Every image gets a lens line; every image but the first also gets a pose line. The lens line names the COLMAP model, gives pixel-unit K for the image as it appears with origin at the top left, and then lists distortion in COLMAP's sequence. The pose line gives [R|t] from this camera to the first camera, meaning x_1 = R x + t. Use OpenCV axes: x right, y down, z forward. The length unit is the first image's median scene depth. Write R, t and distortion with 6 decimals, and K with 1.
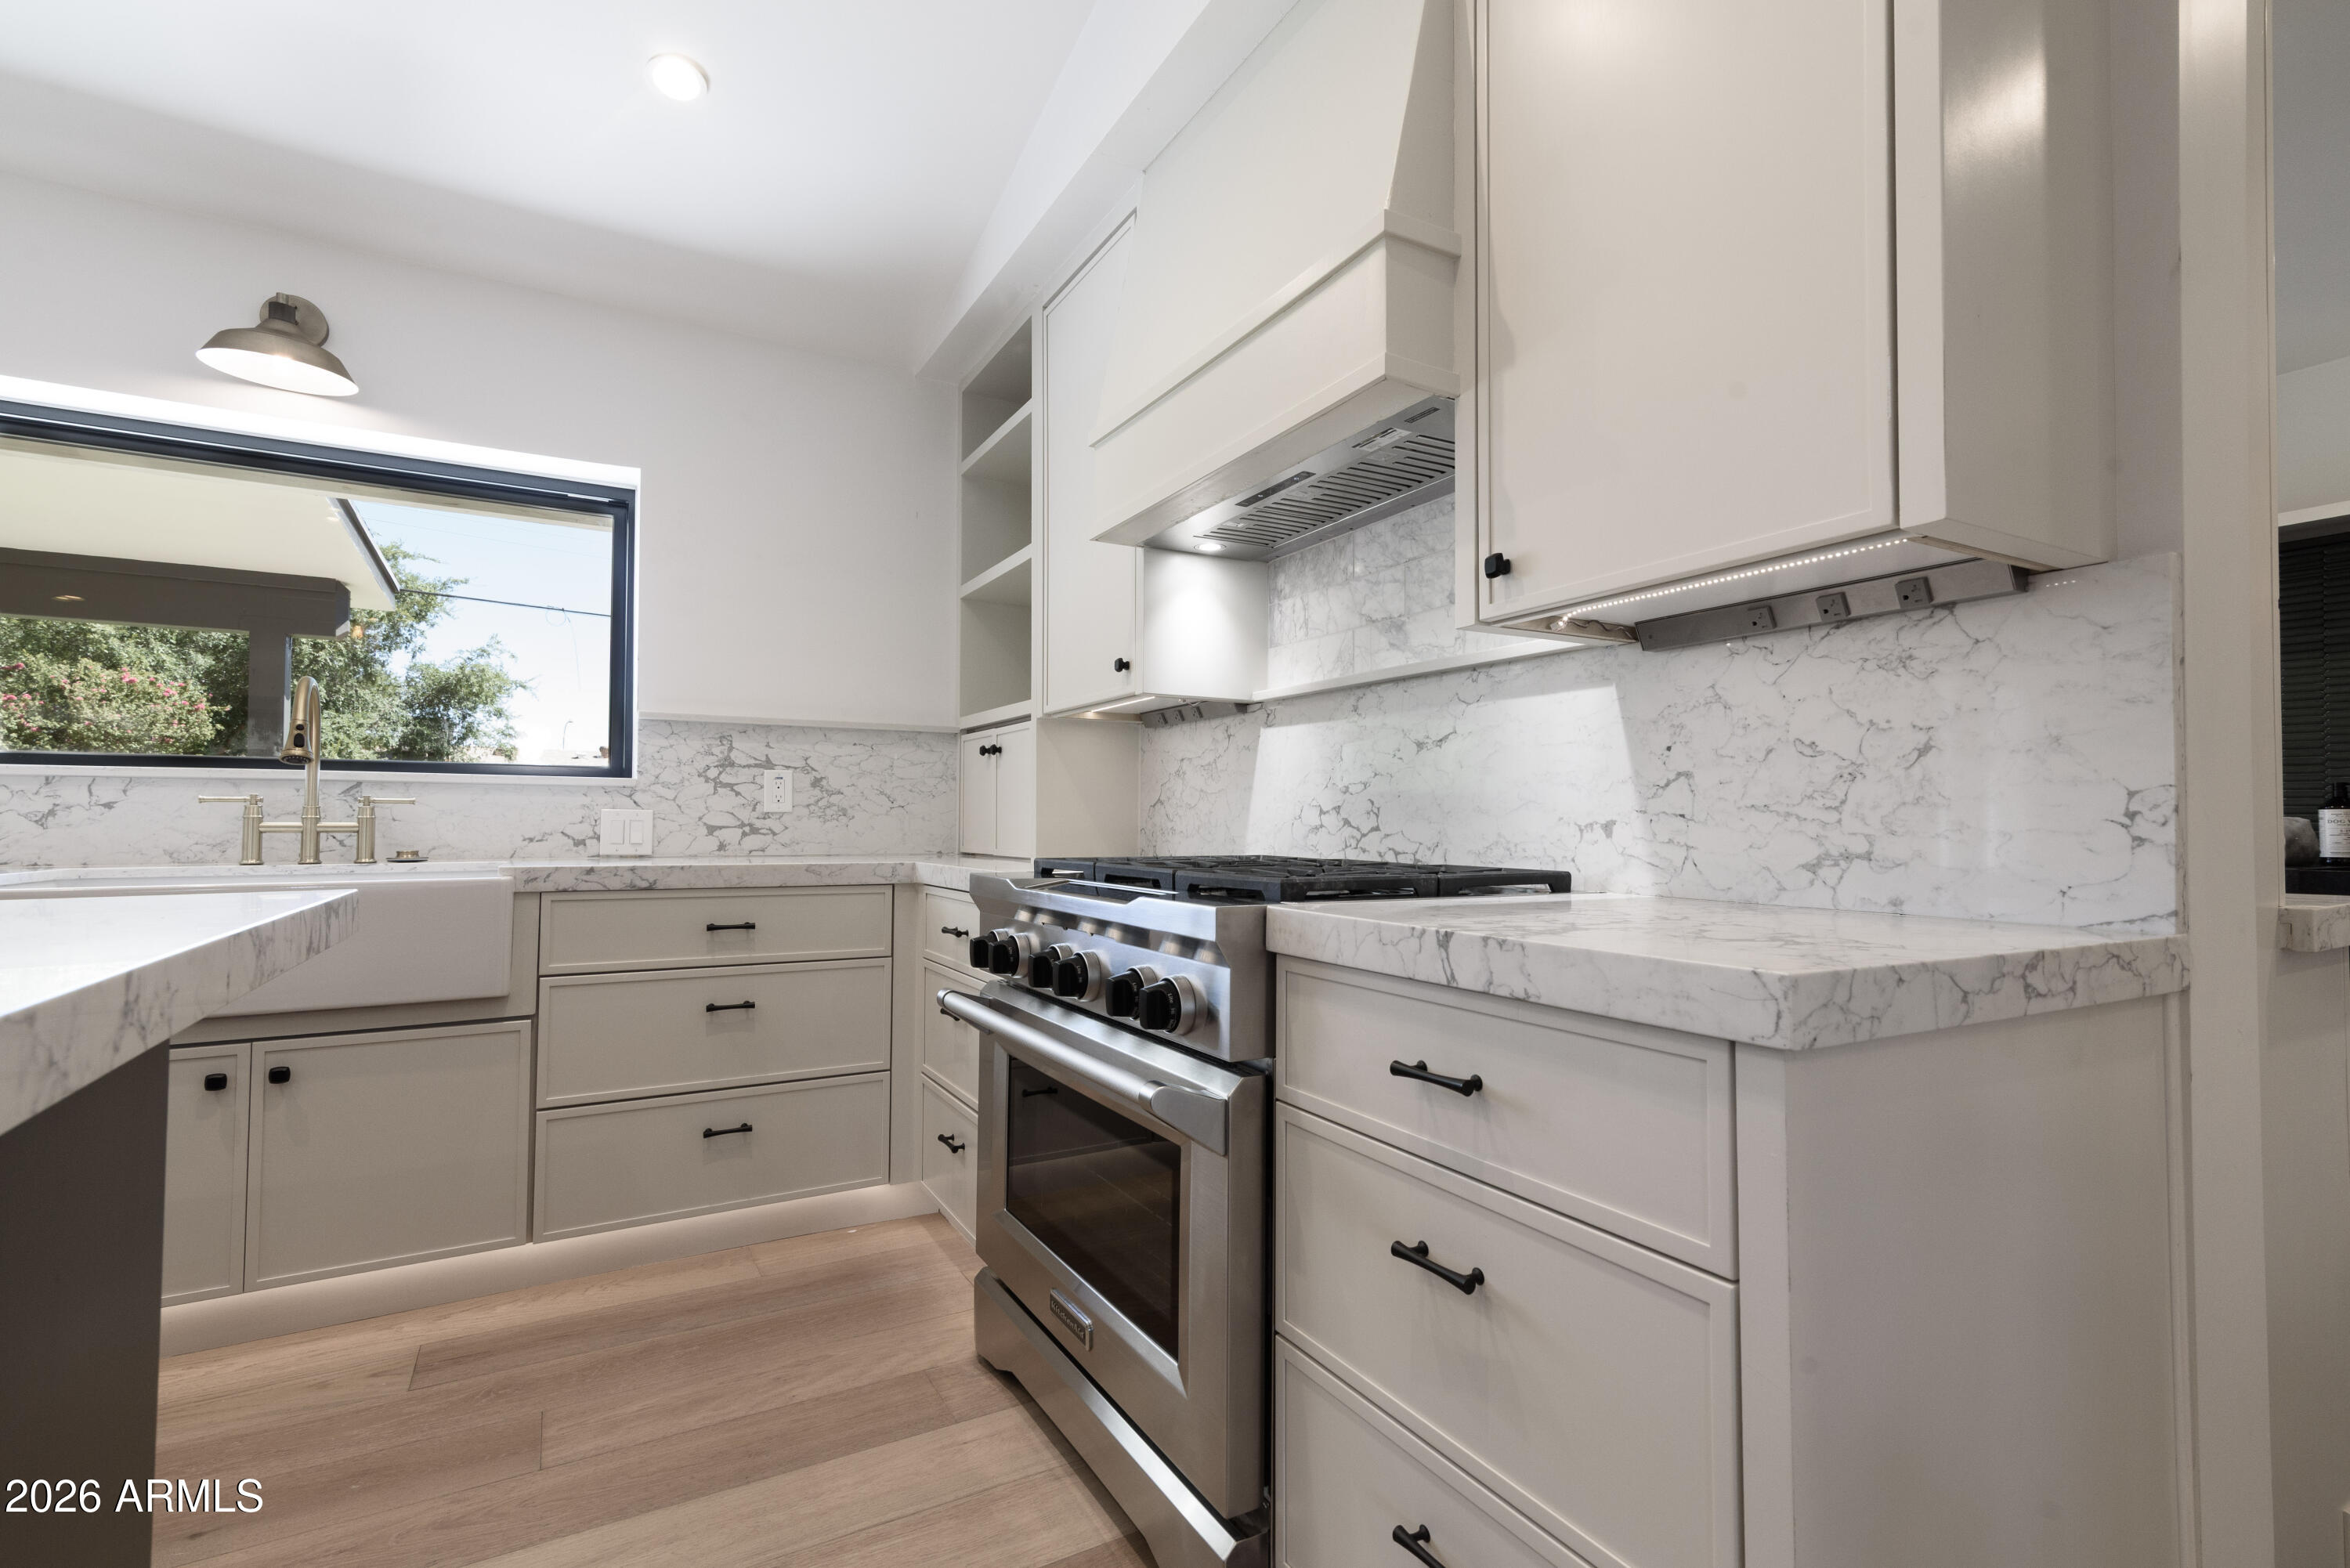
lens RADIAL K [[1053.2, 0, 1186.8], [0, 1053.2, 801.9], [0, 0, 1]] dist [0.004360, -0.001578]
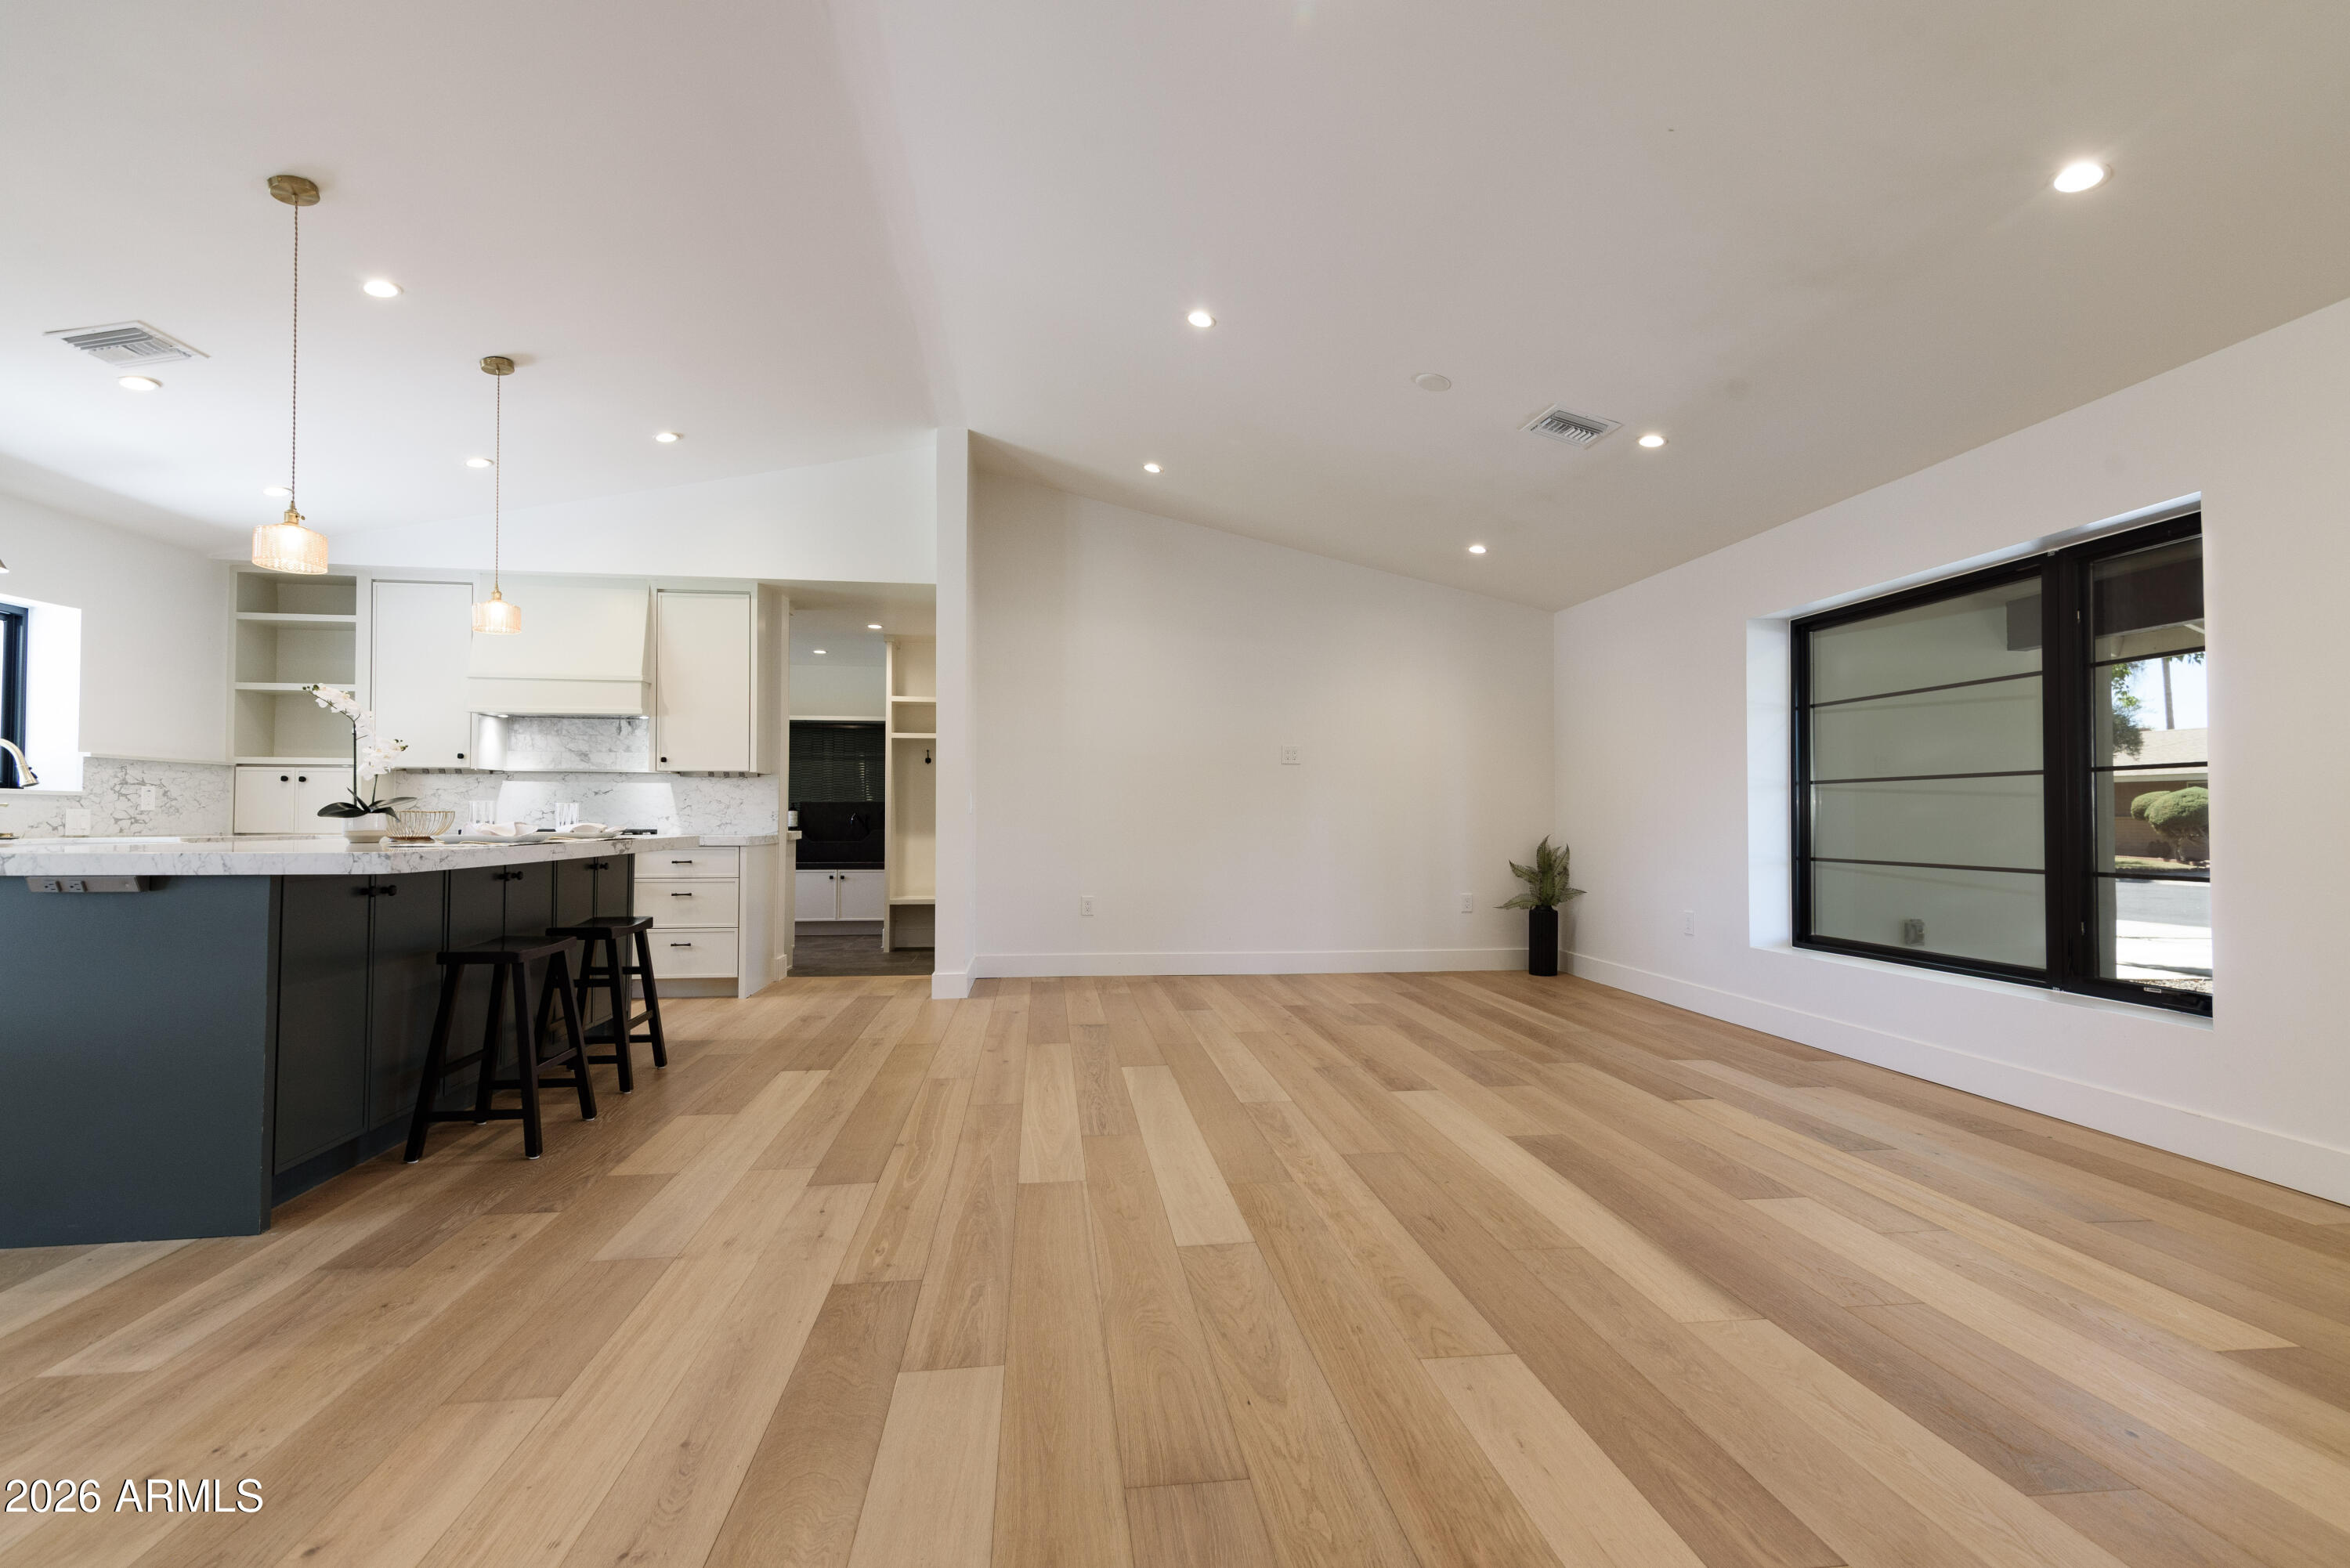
lens RADIAL K [[1053.2, 0, 1198.9], [0, 1053.2, 795.1], [0, 0, 1]] dist [0.004360, -0.001578]
pose [[0.380399, 0.017633, 0.924654, -1.724892], [-0.019988, 0.999741, -0.010842, -0.040748], [-0.924606, -0.014358, 0.380653, -1.630758]]
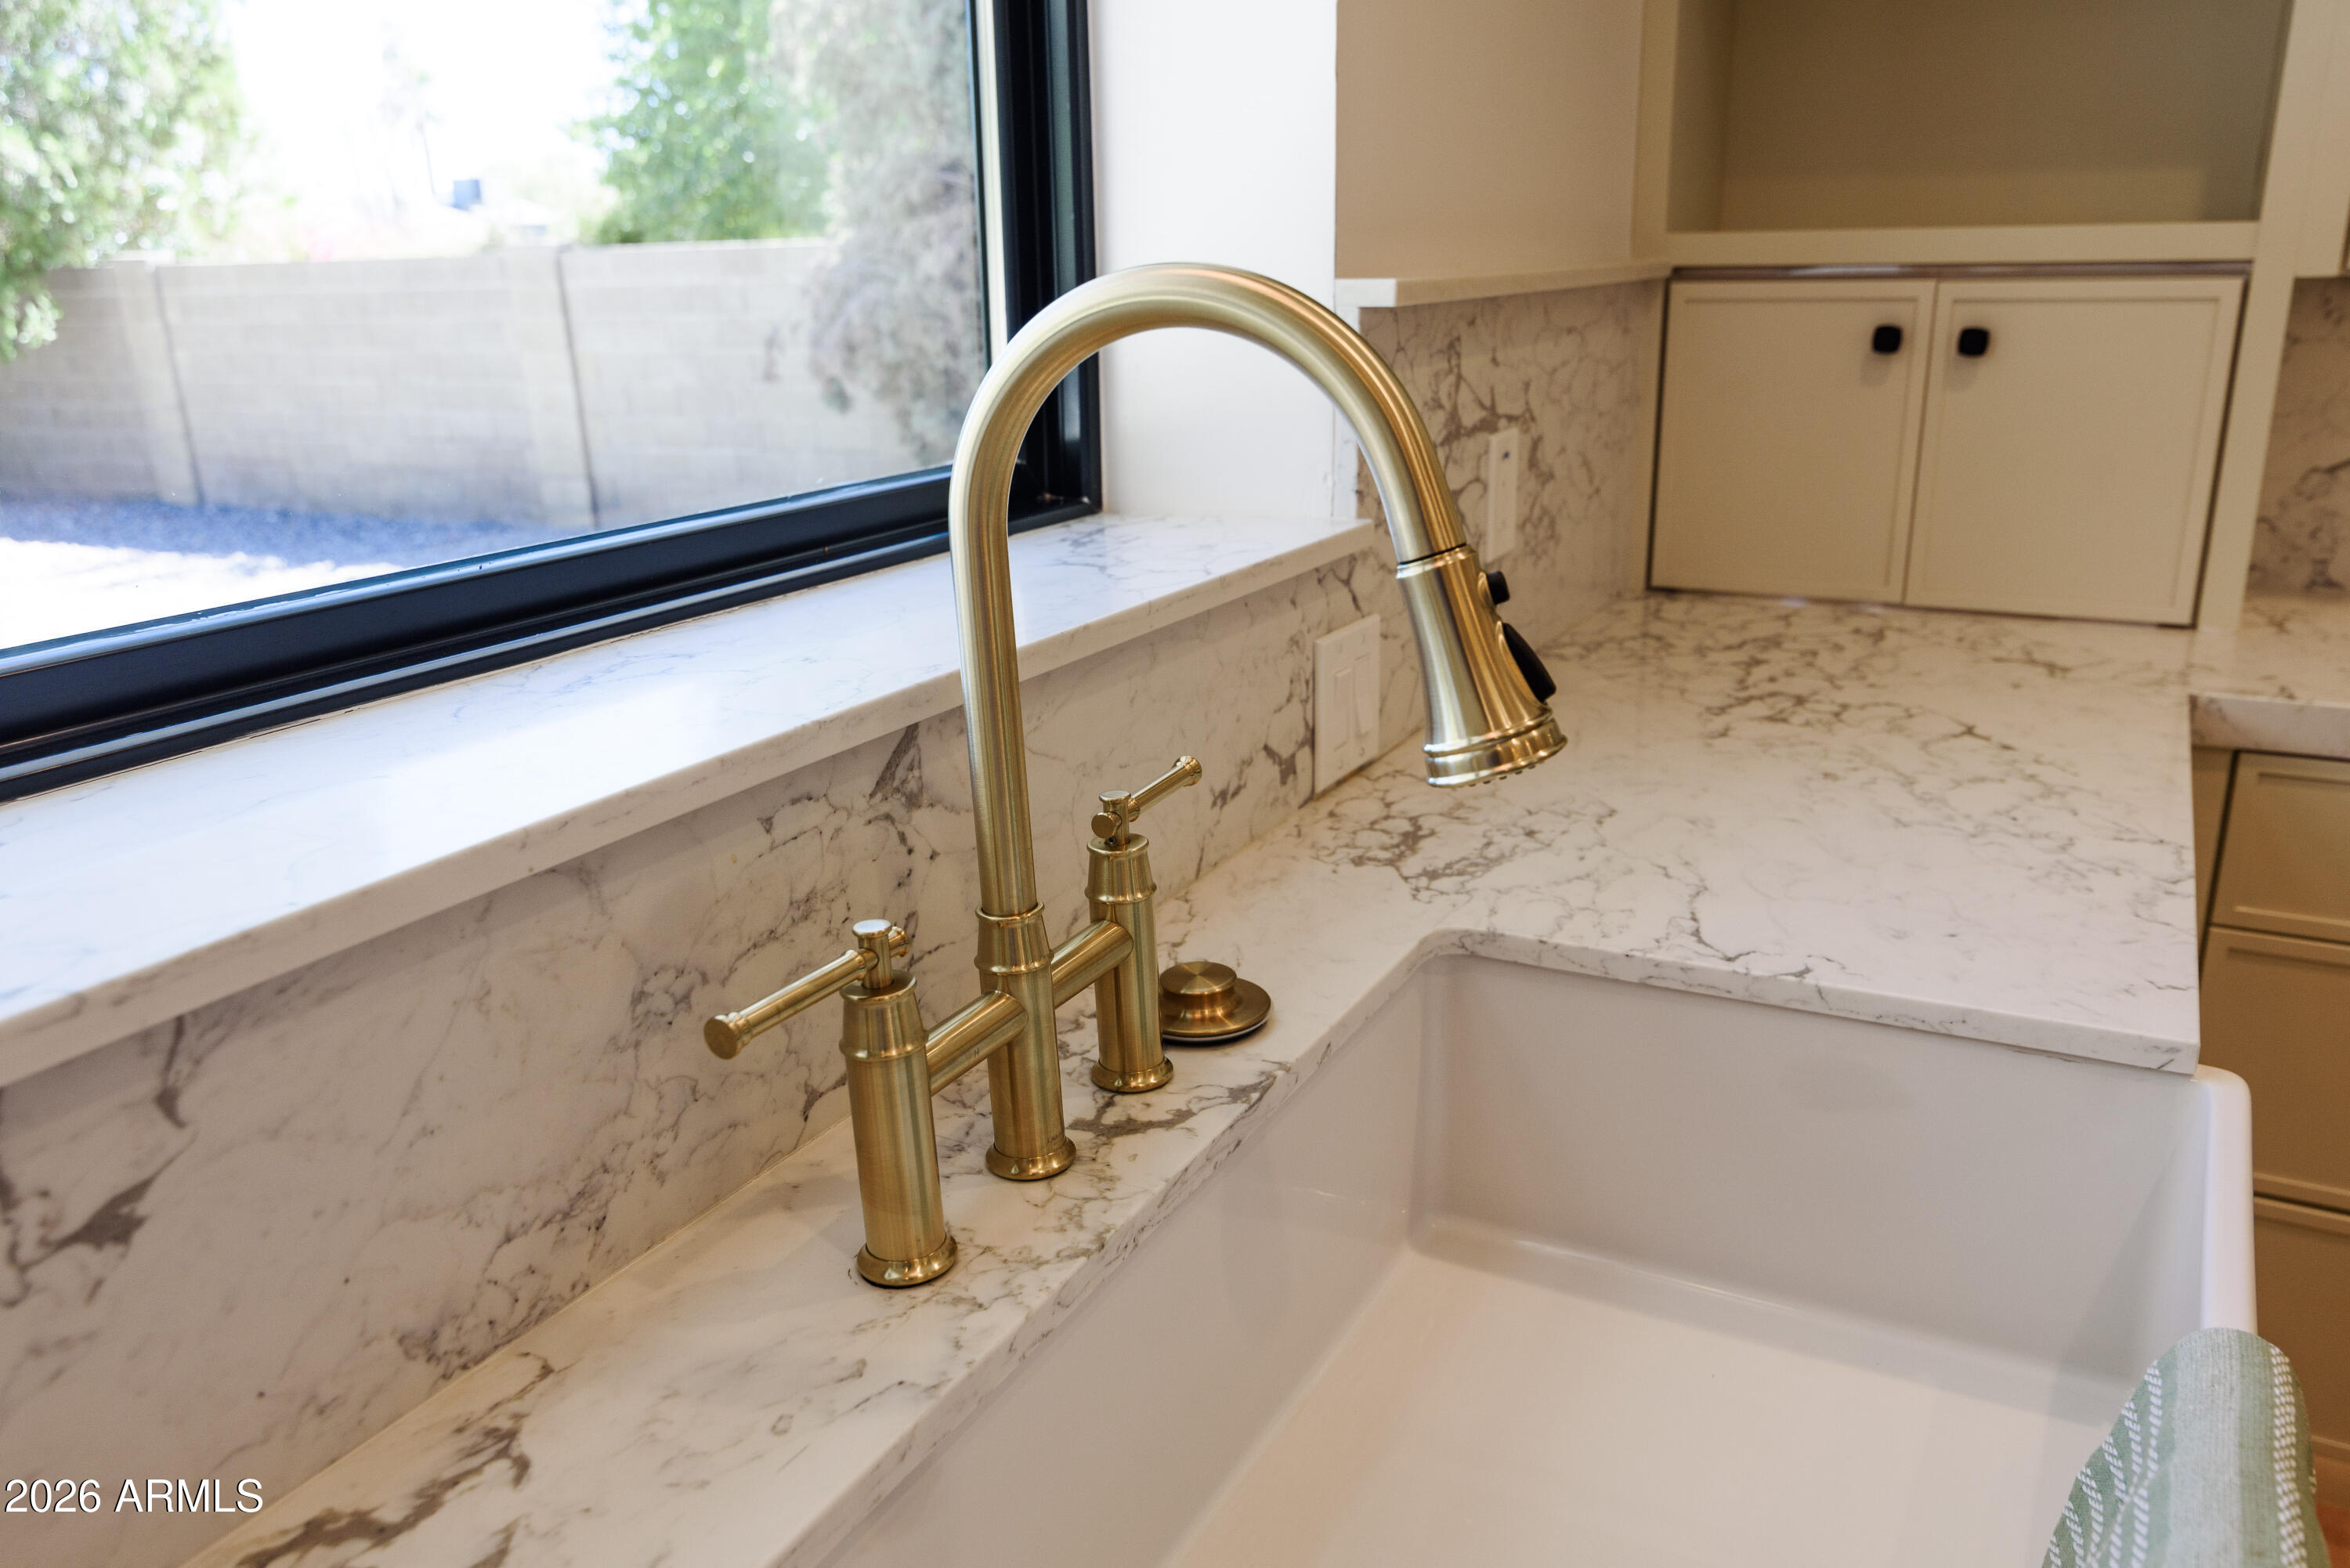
lens RADIAL K [[1776.2, 0, 1169.5], [0, 1776.2, 779.0], [0, 0, 1]] dist [0.007851, 0.000645]
pose [[0.853193, -0.169855, 0.493164, -0.998584], [0.011311, 0.951295, 0.308074, -0.129504], [-0.521473, -0.257269, 0.813560, 0.730579]]
